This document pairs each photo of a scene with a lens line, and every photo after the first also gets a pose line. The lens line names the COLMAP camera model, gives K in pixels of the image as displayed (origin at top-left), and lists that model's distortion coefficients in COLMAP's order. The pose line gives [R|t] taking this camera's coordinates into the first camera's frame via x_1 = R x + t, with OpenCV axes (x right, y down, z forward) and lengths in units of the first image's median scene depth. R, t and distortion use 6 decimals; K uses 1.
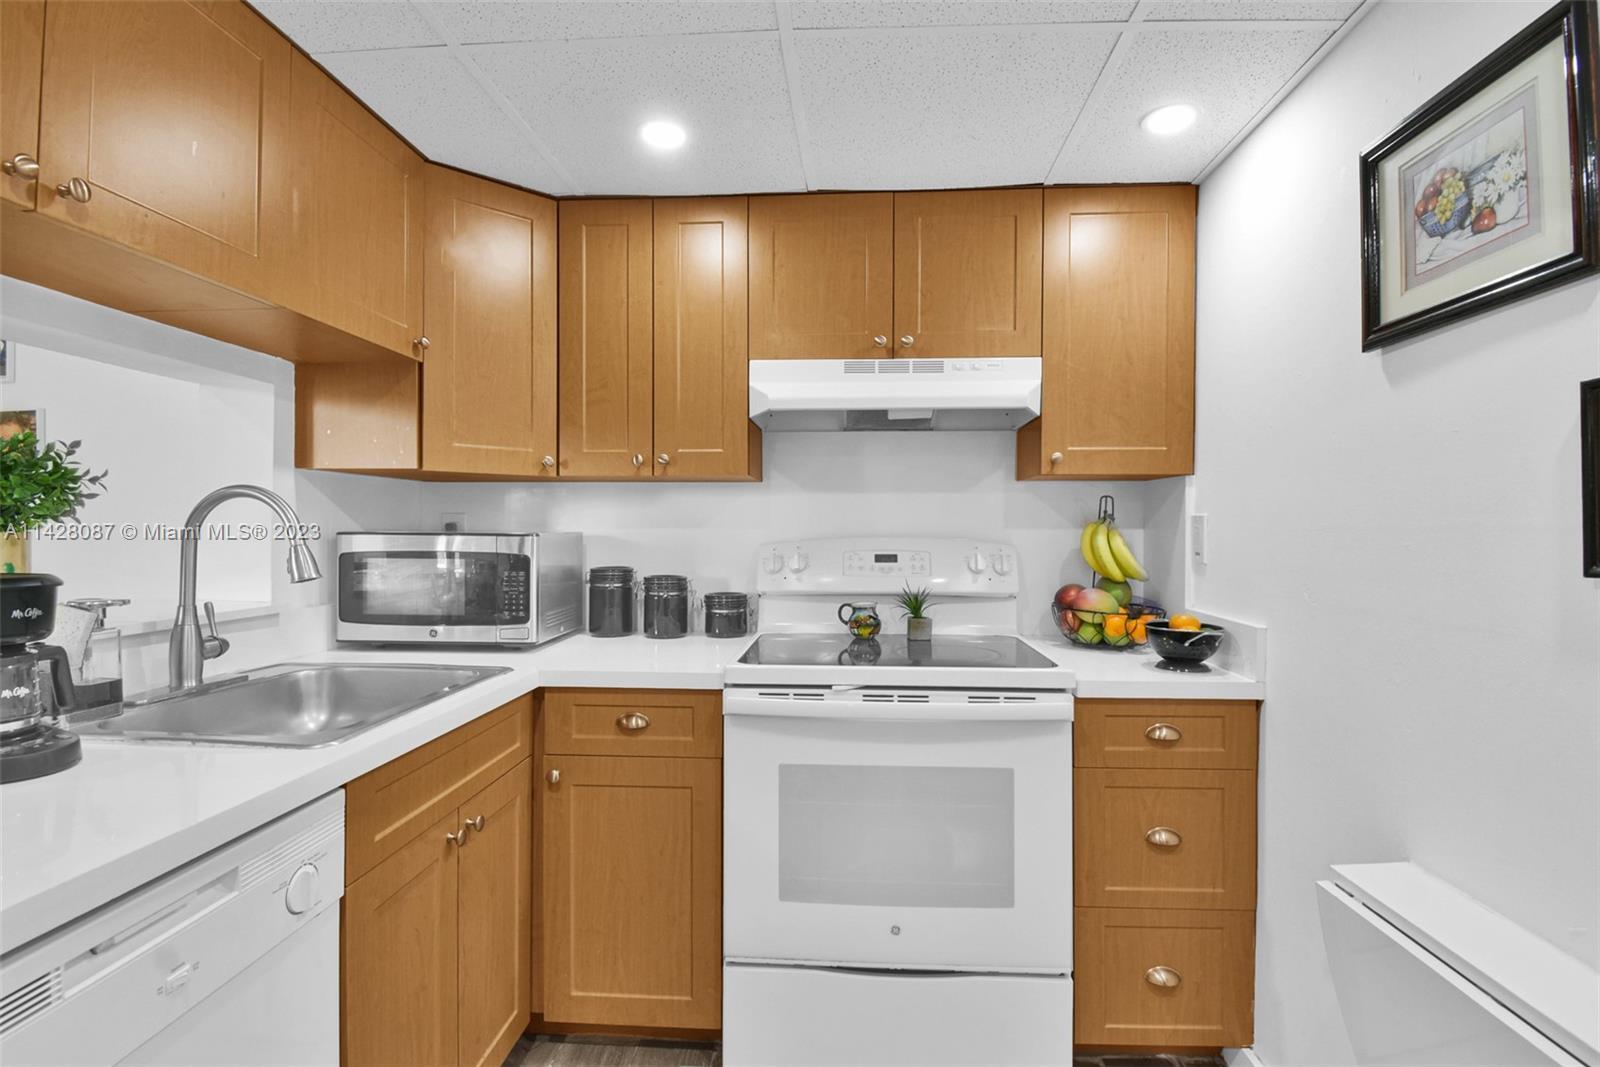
lens RADIAL K [[755.1, 0, 796.7], [0, 755.1, 524.1], [0, 0, 1]] dist [-0.000362, -0.000275]
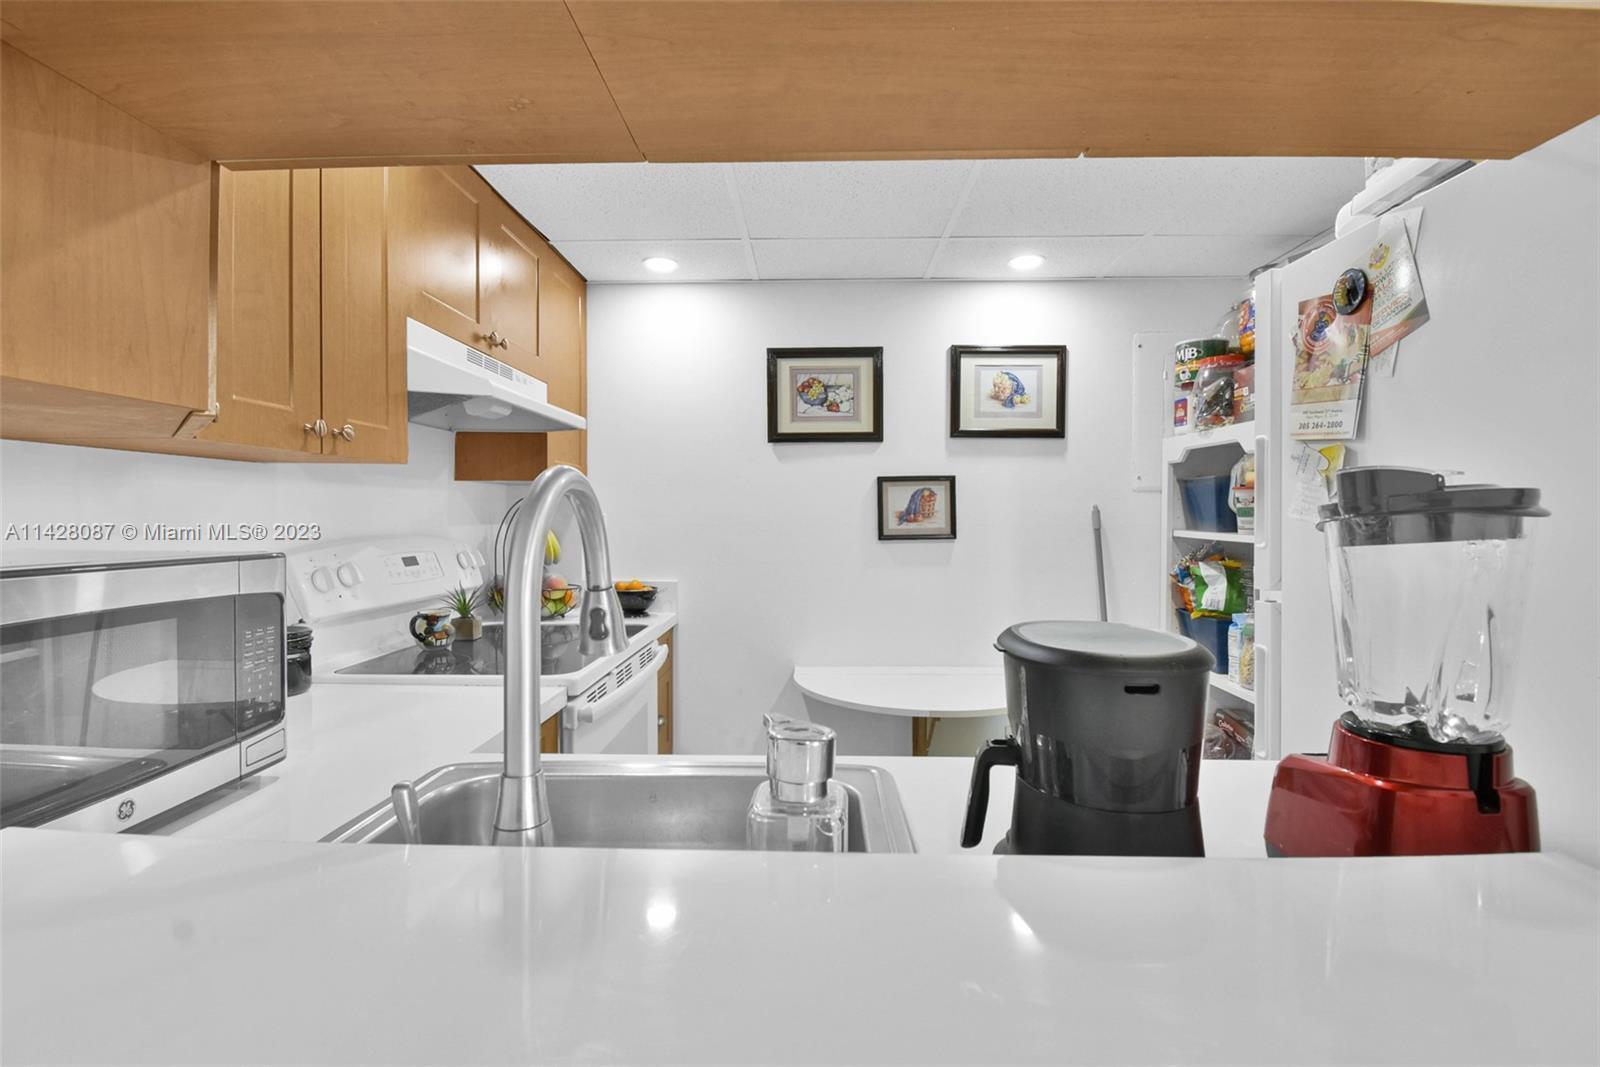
lens RADIAL K [[755.1, 0, 796.7], [0, 755.1, 524.1], [0, 0, 1]] dist [-0.000362, -0.000275]
pose [[-0.036387, -0.005577, 0.999322, -1.439022], [-0.003119, 0.999980, 0.005467, -0.009247], [-0.999333, -0.002918, -0.036404, 1.030648]]
